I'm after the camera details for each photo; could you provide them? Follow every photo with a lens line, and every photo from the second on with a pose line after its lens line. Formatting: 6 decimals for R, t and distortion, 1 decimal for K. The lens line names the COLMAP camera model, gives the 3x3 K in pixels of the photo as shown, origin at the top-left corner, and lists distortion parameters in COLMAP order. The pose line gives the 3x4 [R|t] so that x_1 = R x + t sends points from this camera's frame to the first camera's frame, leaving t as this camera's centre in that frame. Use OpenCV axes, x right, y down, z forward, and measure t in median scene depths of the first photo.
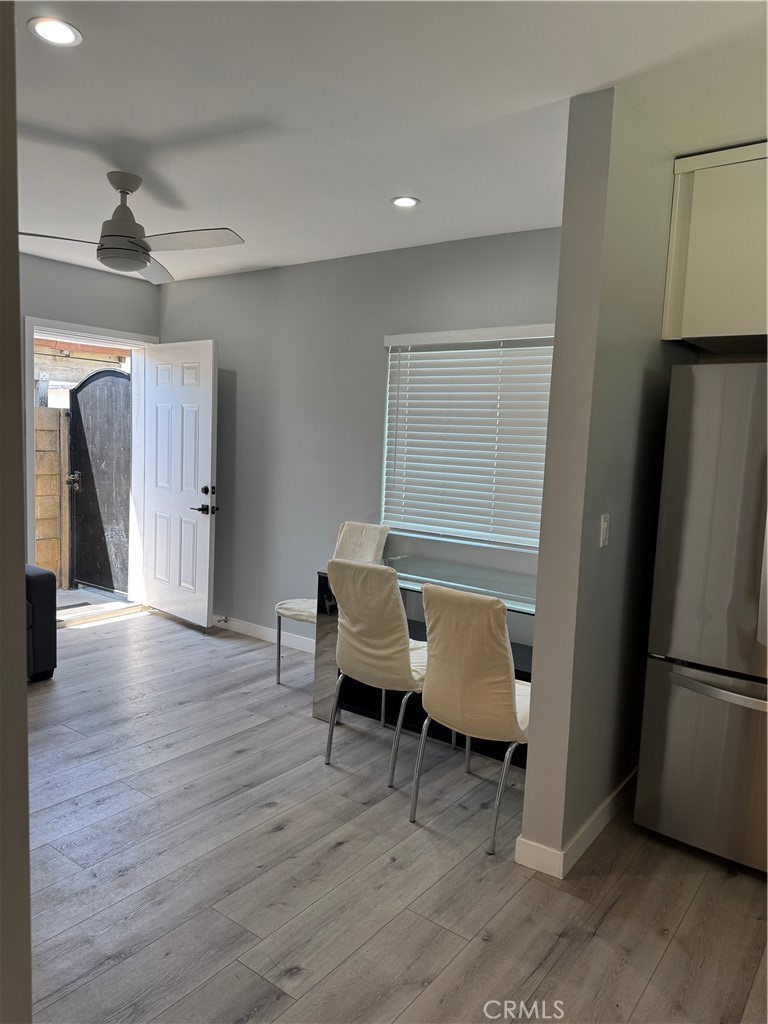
lens RADIAL K [[718.9, 0, 384.0], [0, 718.9, 512.0], [0, 0, 1]] dist [0.159095, -0.290593]
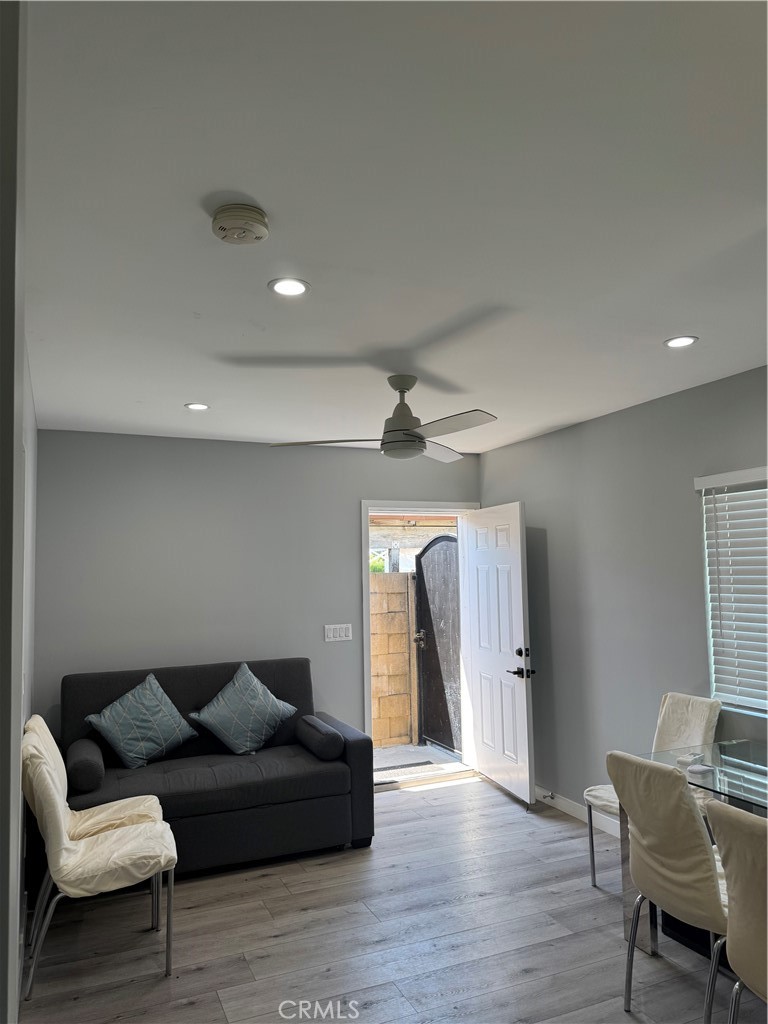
lens RADIAL K [[725.6, 0, 401.0], [0, 725.6, 512.9], [0, 0, 1]] dist [0.090891, -0.114606]
pose [[0.869703, -0.095650, -0.484218, 0.114657], [0.005361, 0.982816, -0.184511, -0.037003], [0.493546, 0.157874, 0.855271, 0.061815]]
